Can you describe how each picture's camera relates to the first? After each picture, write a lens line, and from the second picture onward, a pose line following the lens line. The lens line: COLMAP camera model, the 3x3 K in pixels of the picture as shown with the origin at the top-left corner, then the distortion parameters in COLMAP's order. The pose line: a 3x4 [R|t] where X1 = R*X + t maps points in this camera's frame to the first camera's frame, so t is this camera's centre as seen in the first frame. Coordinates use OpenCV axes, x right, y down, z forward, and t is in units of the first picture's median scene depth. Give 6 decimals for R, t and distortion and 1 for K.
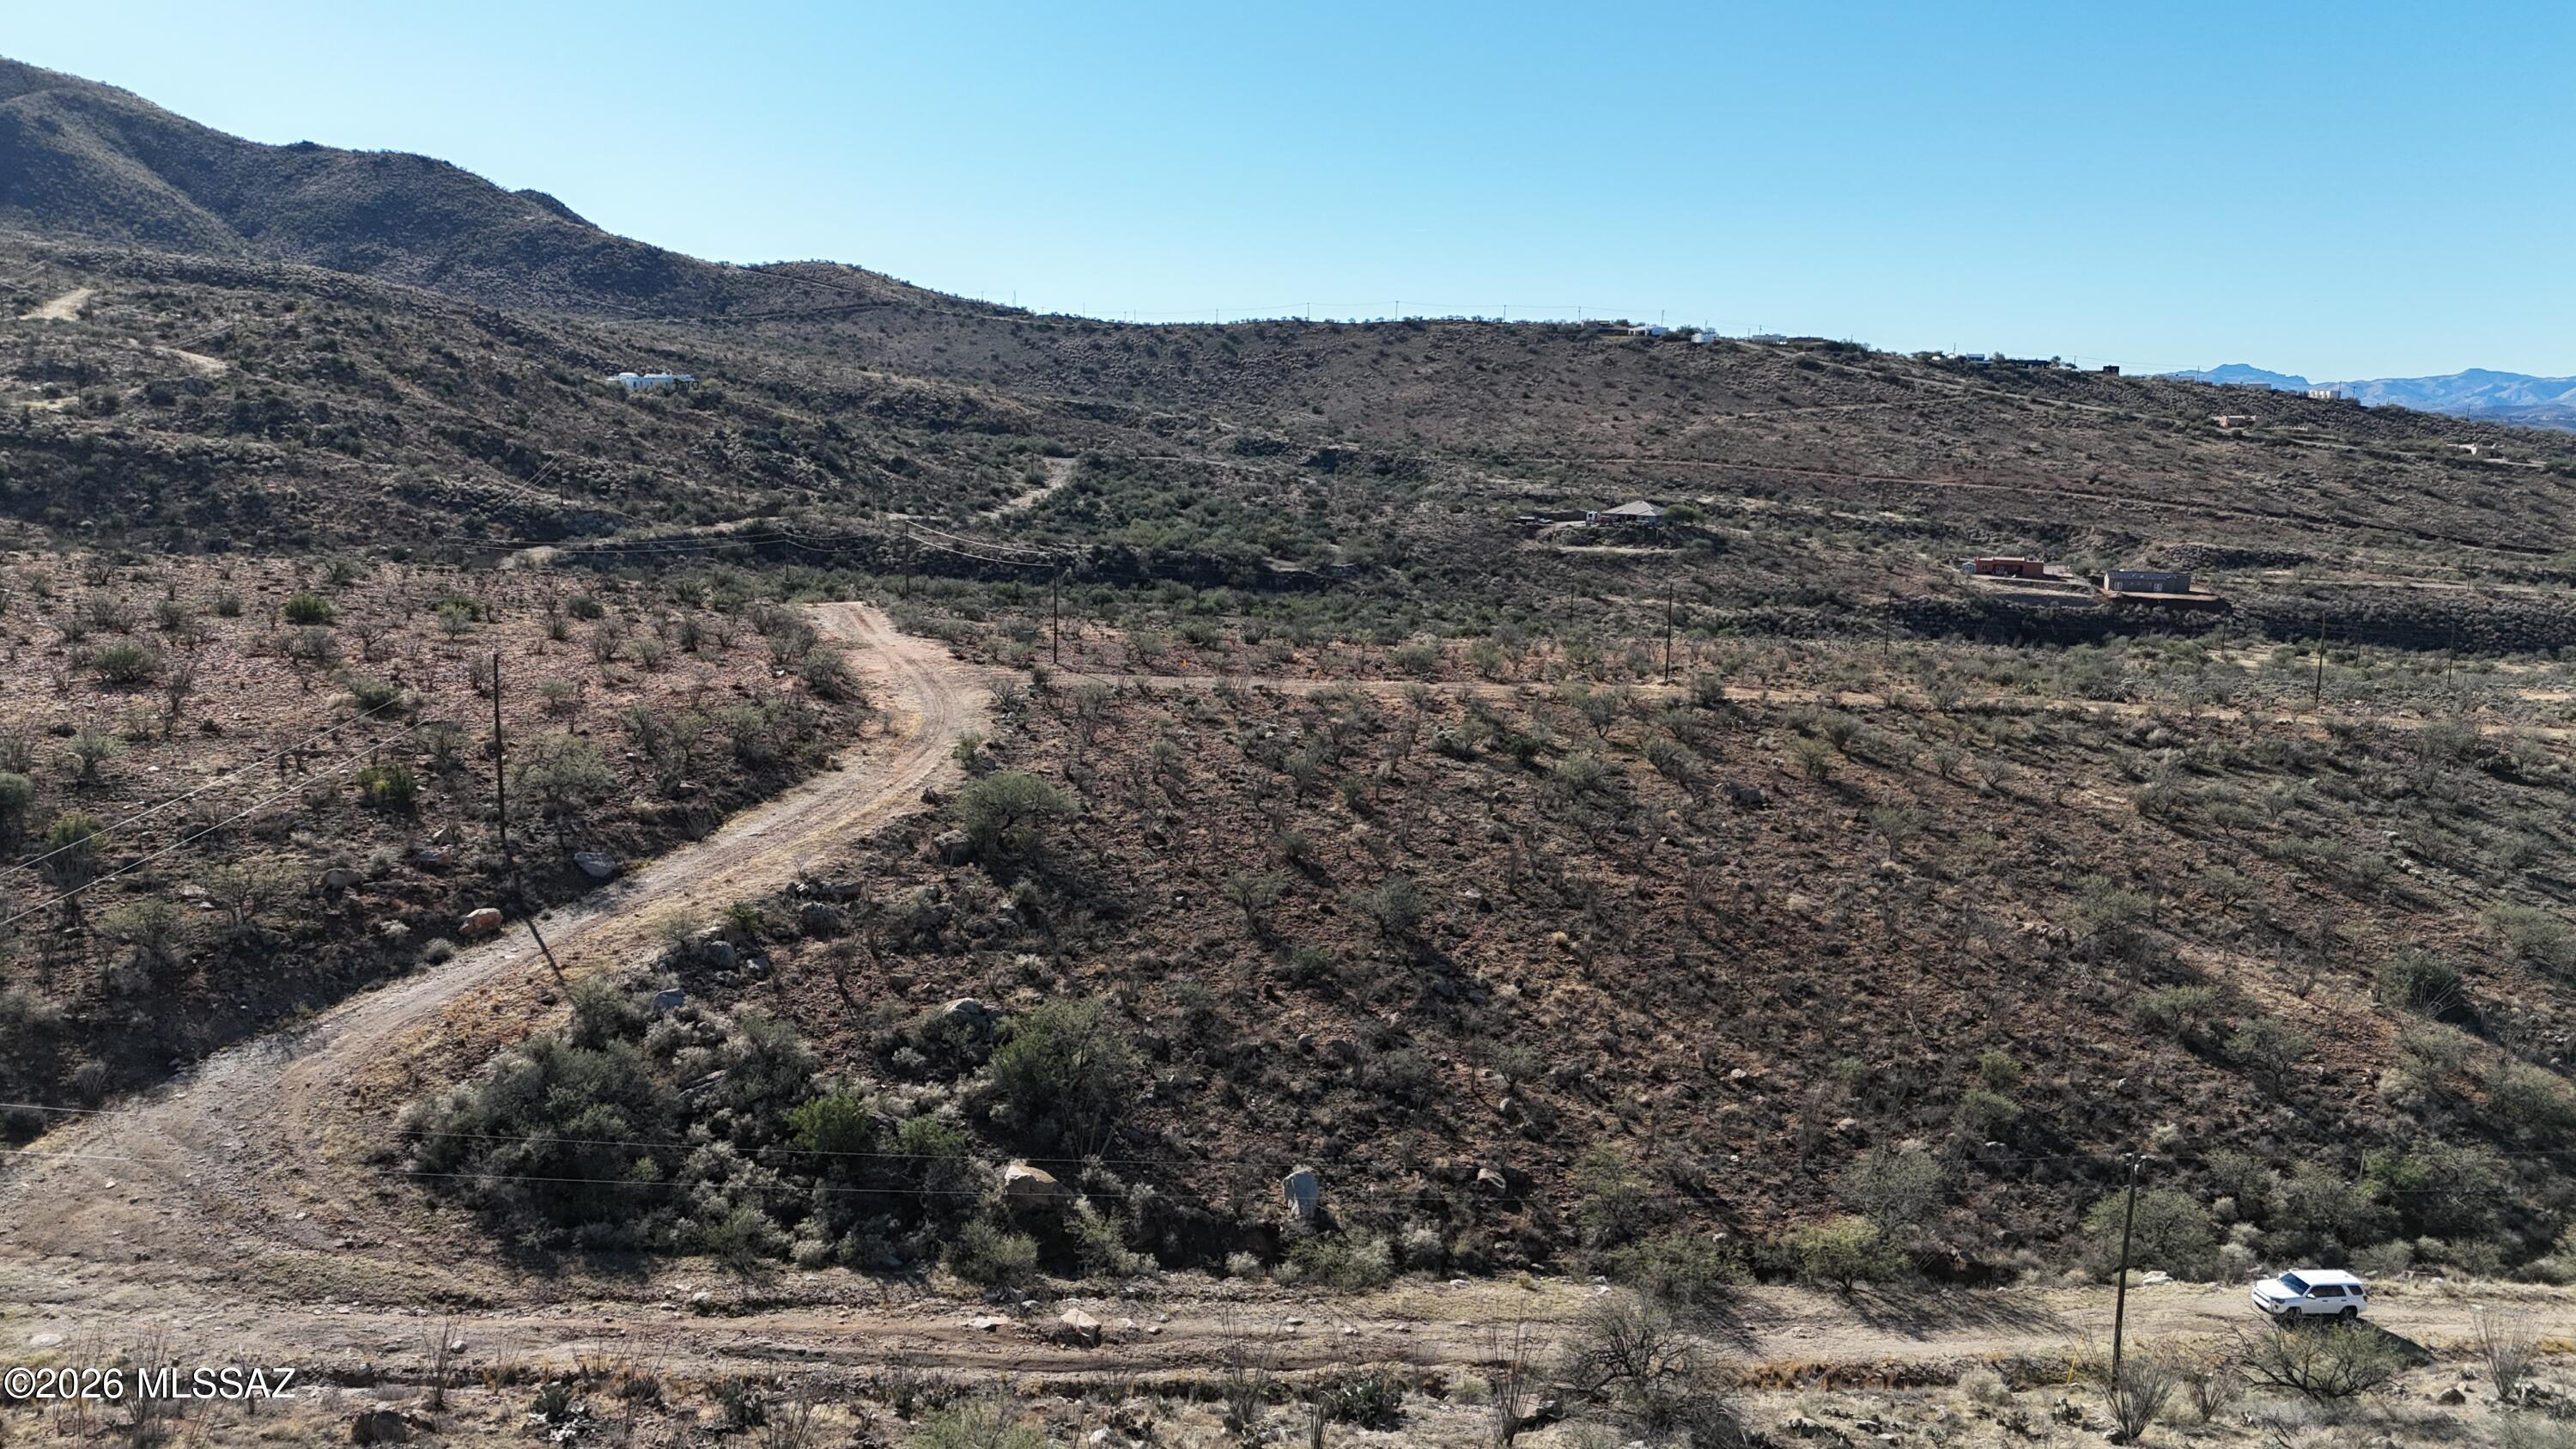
lens RADIAL K [[1871.6, 0, 1283.7], [0, 1871.6, 733.1], [0, 0, 1]] dist [0.098814, -0.110827]
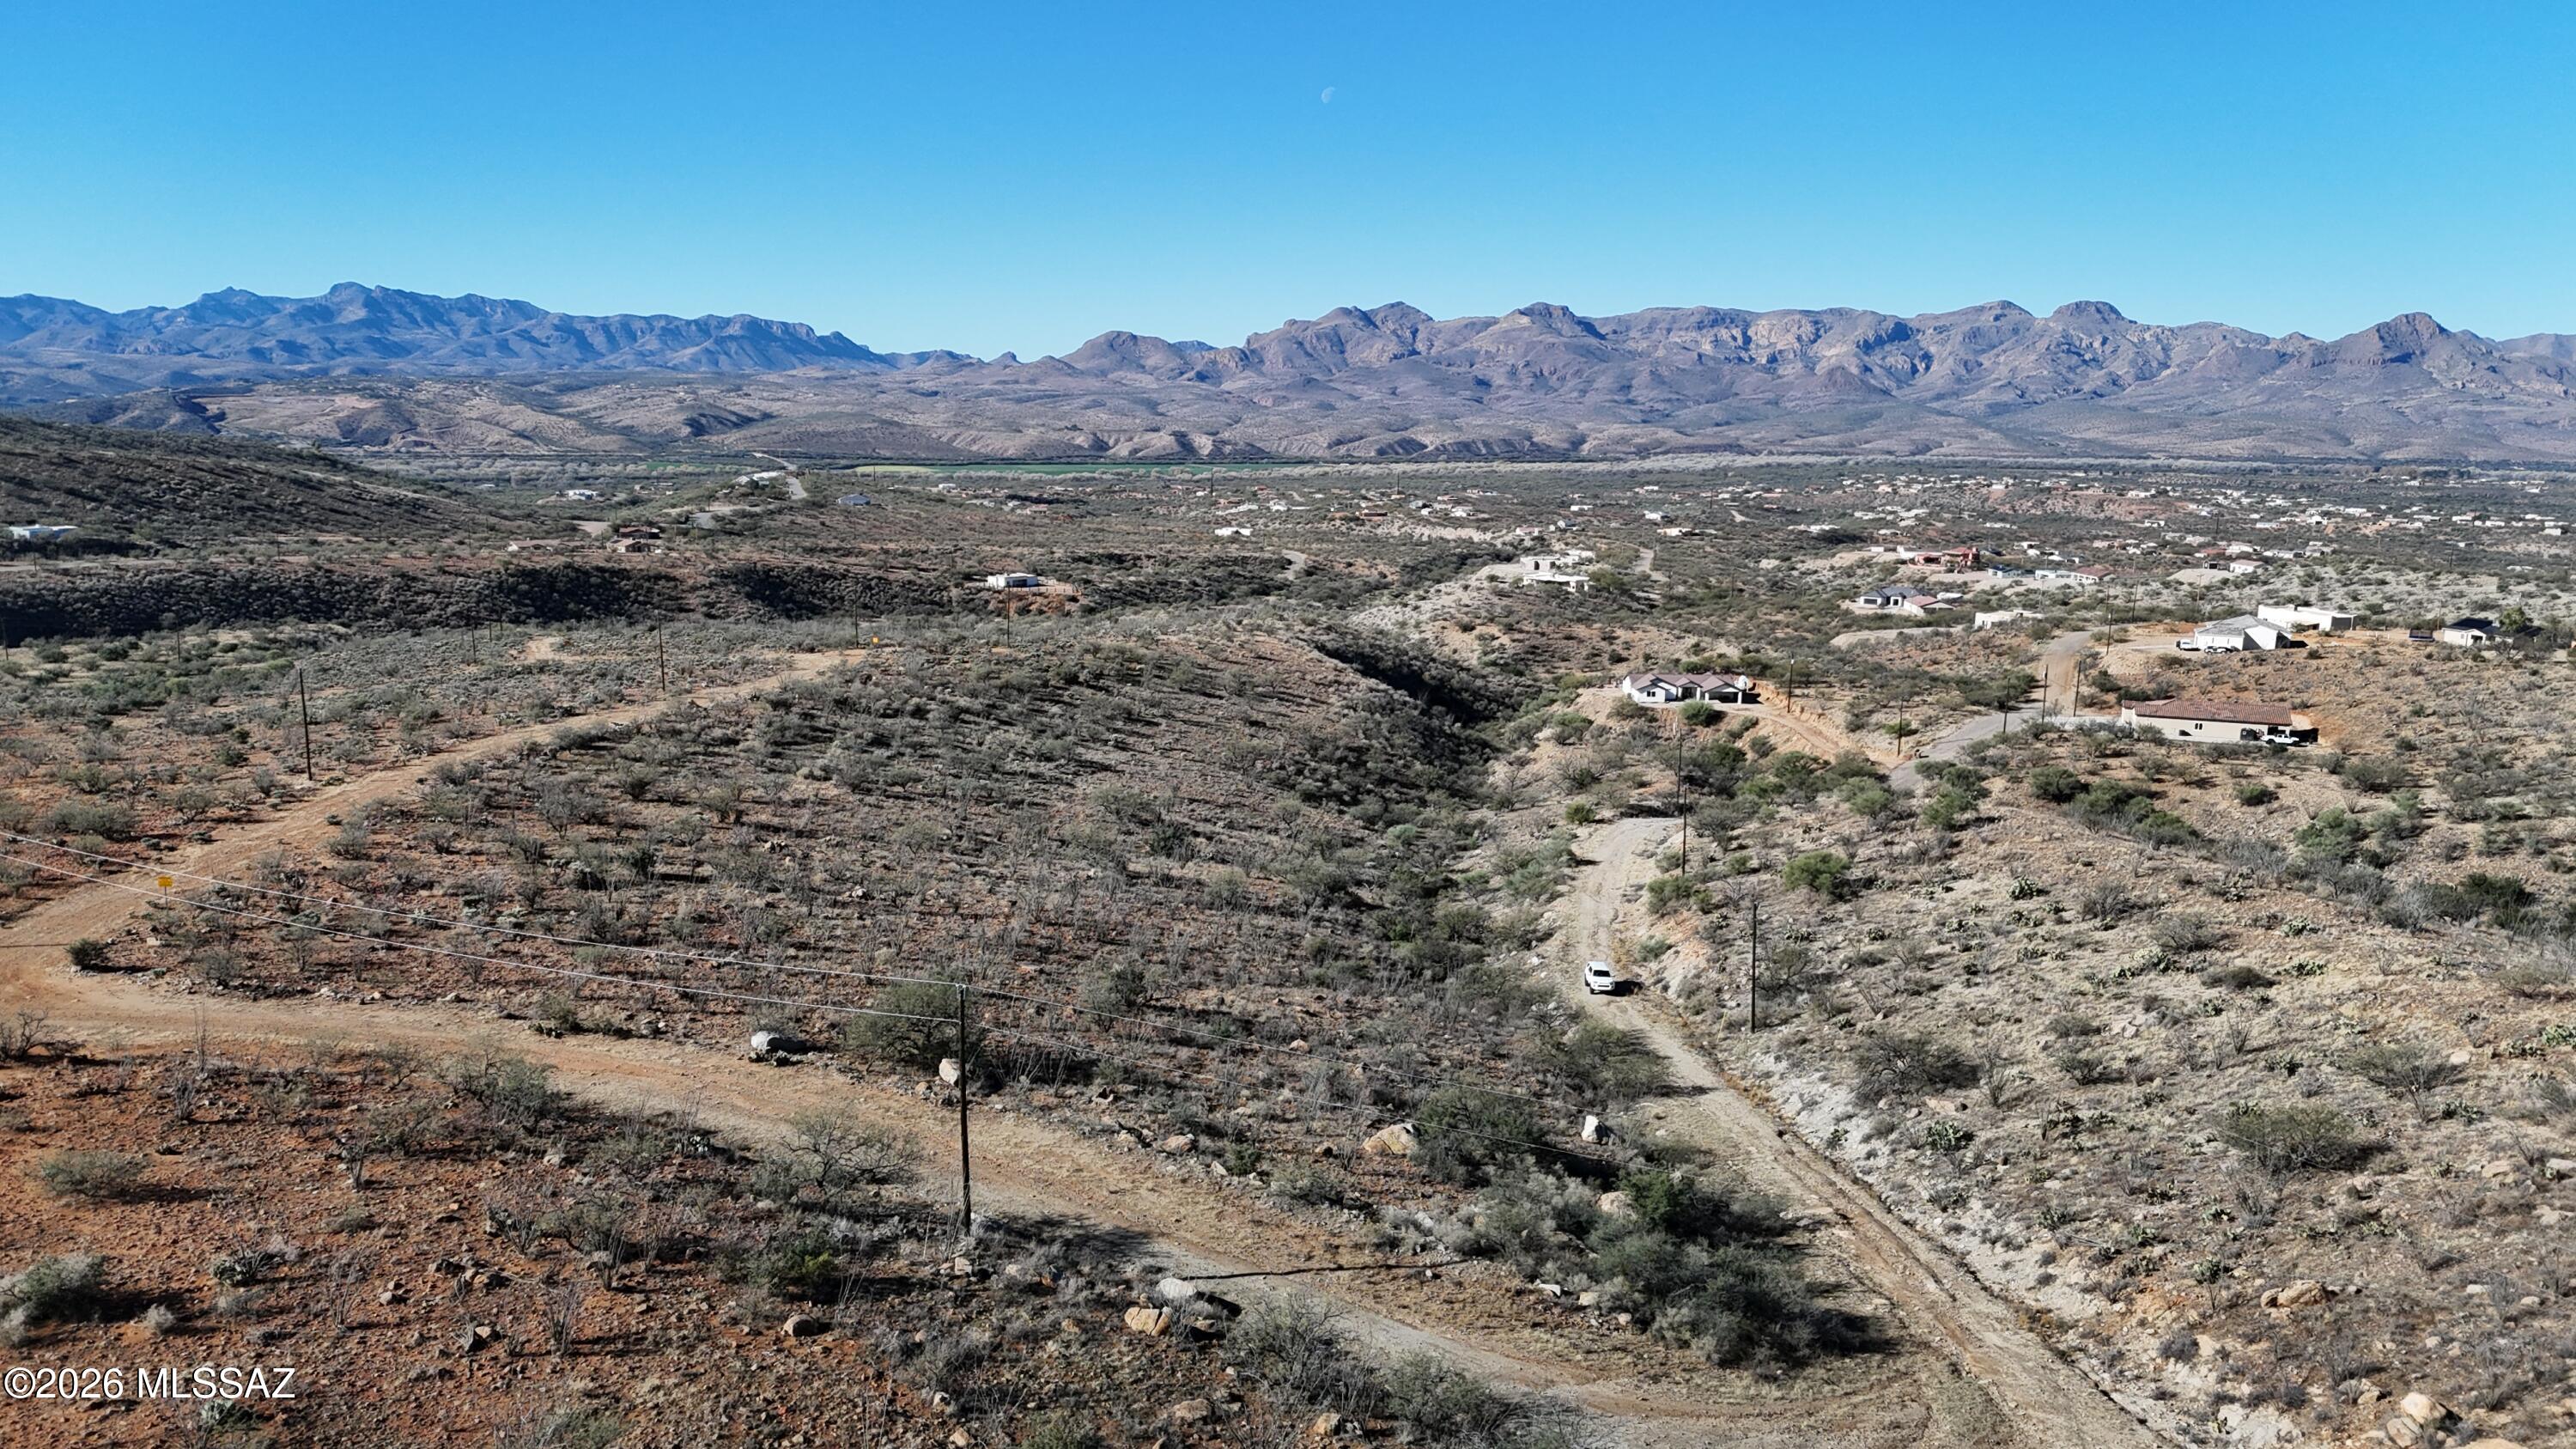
lens RADIAL K [[1871.6, 0, 1283.7], [0, 1871.6, 733.1], [0, 0, 1]] dist [0.098814, -0.110827]
pose [[0.223995, -0.187594, 0.956365, -0.131756], [0.156634, 0.975473, 0.154656, -0.028569], [-0.961921, 0.115158, 0.247885, 0.087817]]
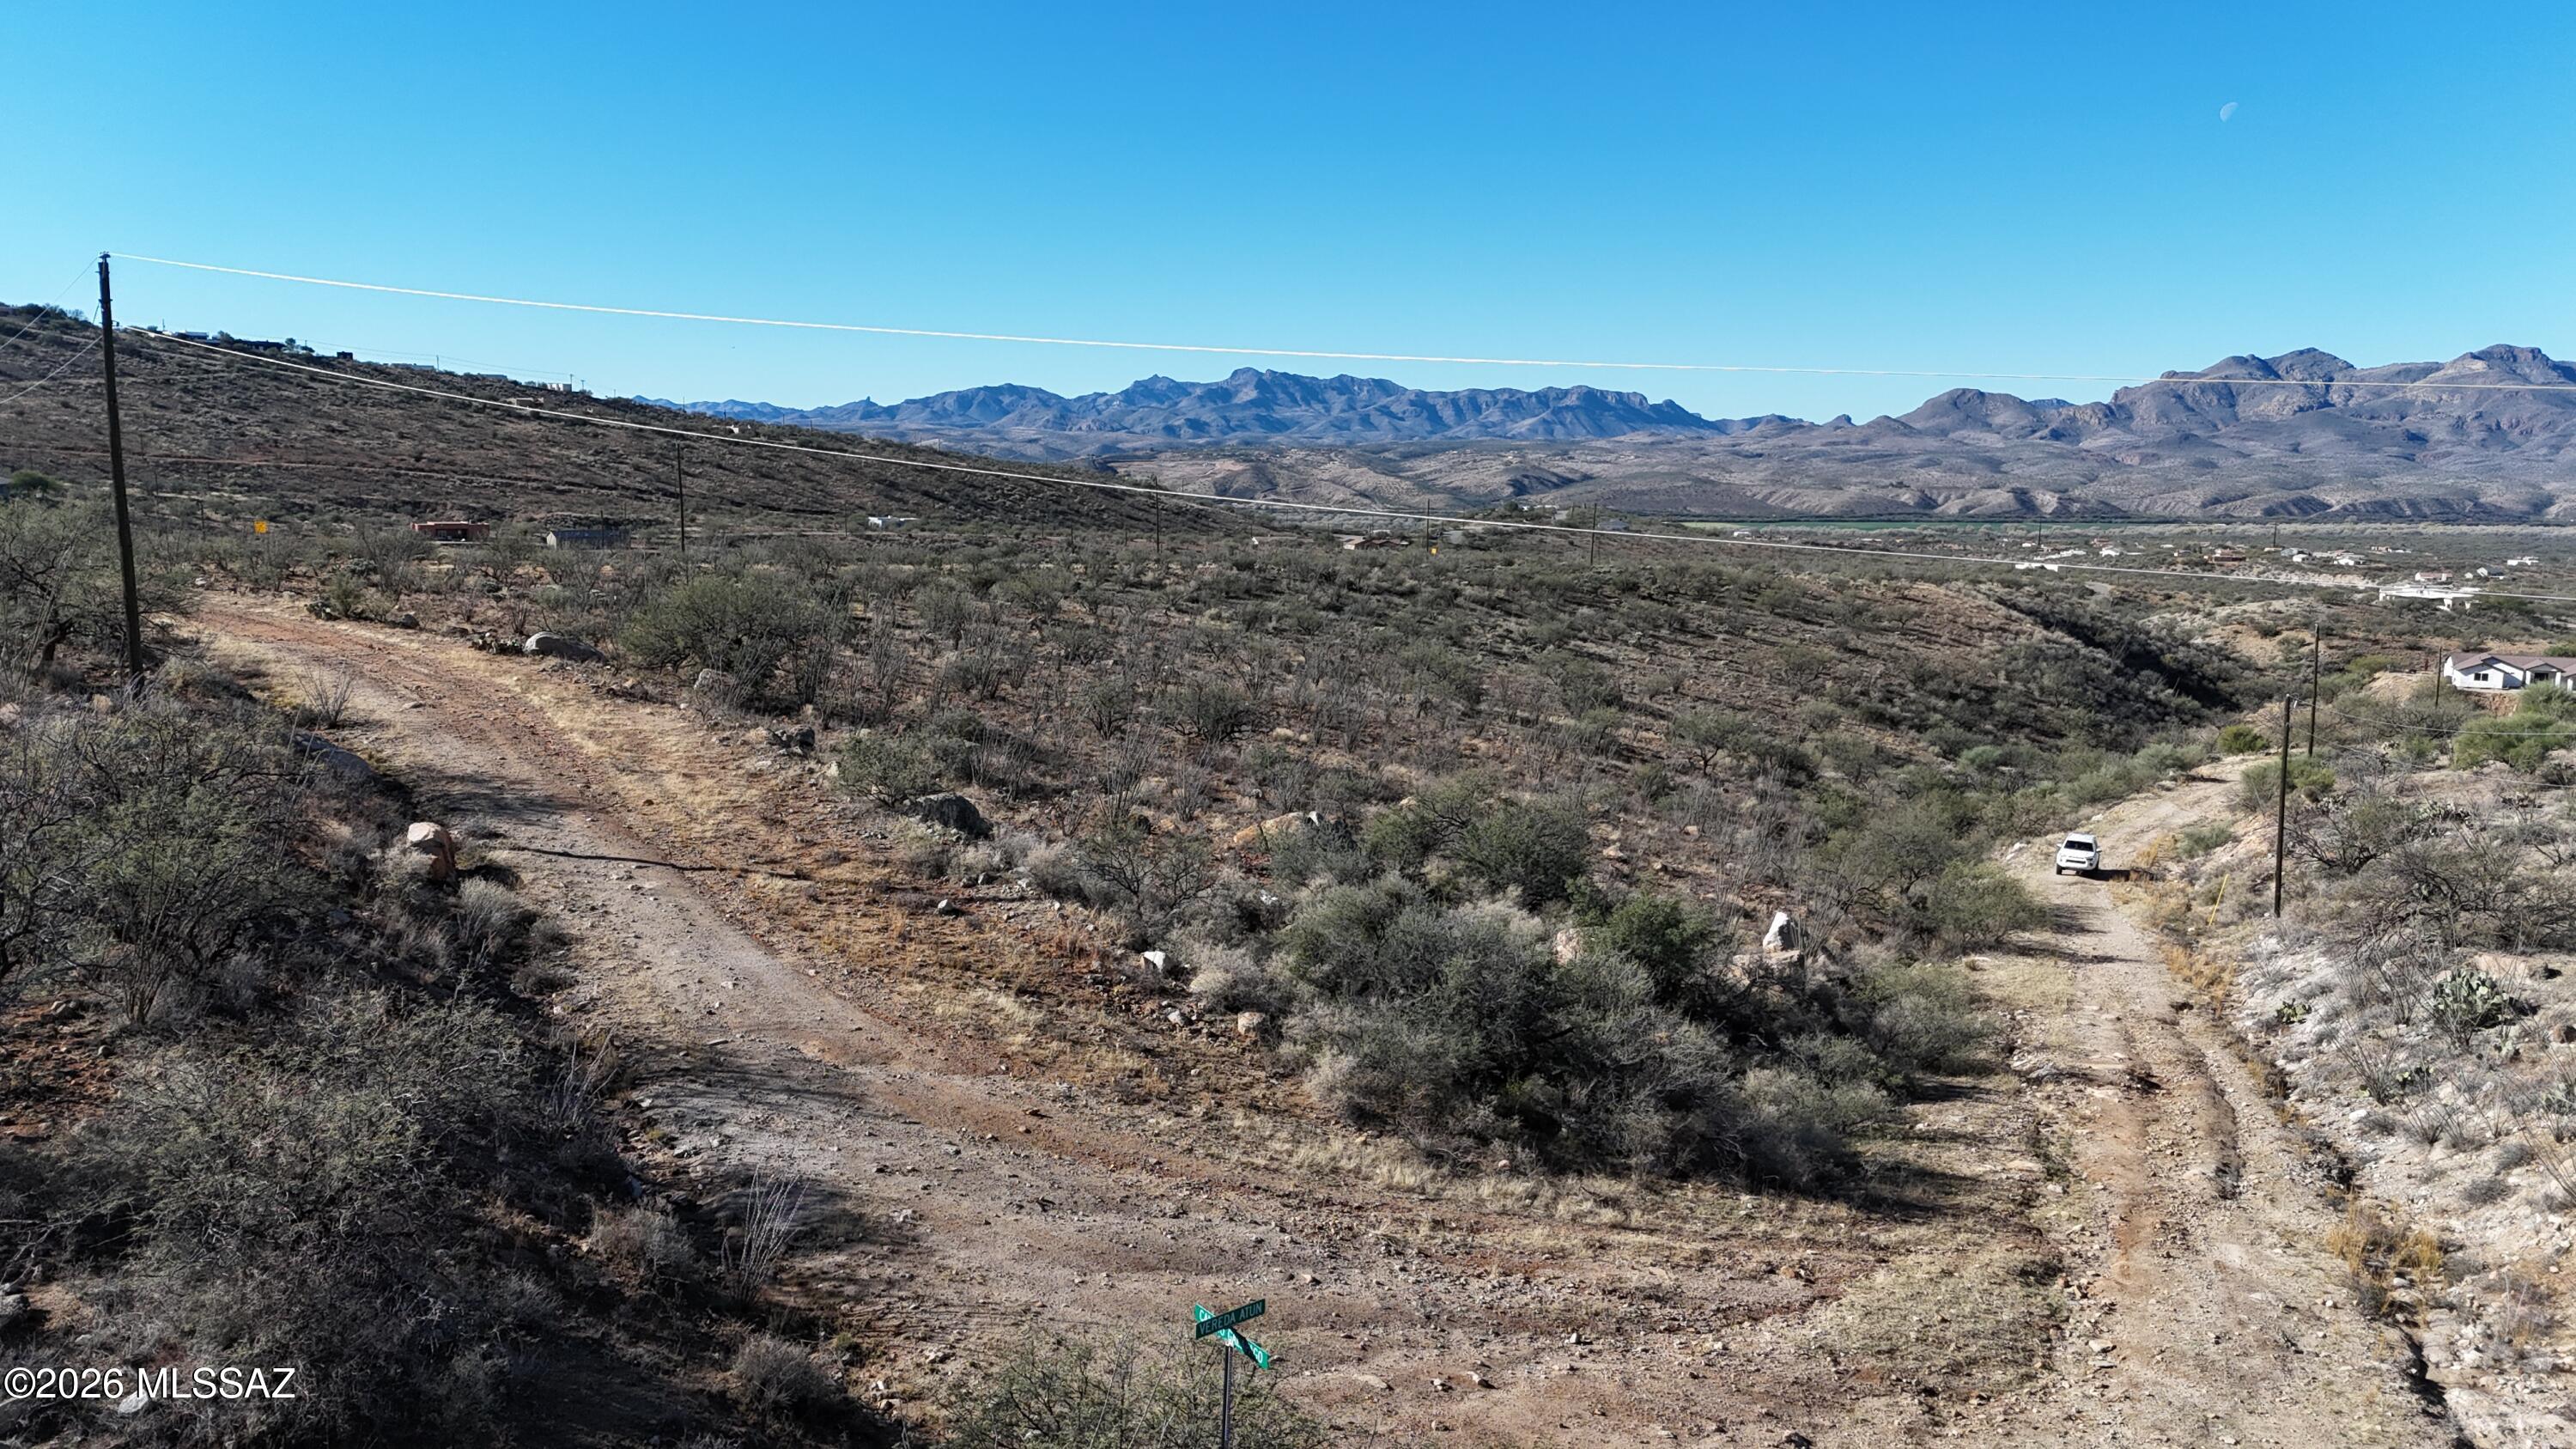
lens RADIAL K [[1871.6, 0, 1283.7], [0, 1871.6, 733.1], [0, 0, 1]] dist [0.098814, -0.110827]
pose [[0.608938, -0.128092, 0.782807, -0.074932], [0.135405, 0.989176, 0.056530, 0.008941], [-0.781575, 0.071573, 0.619691, 0.069328]]
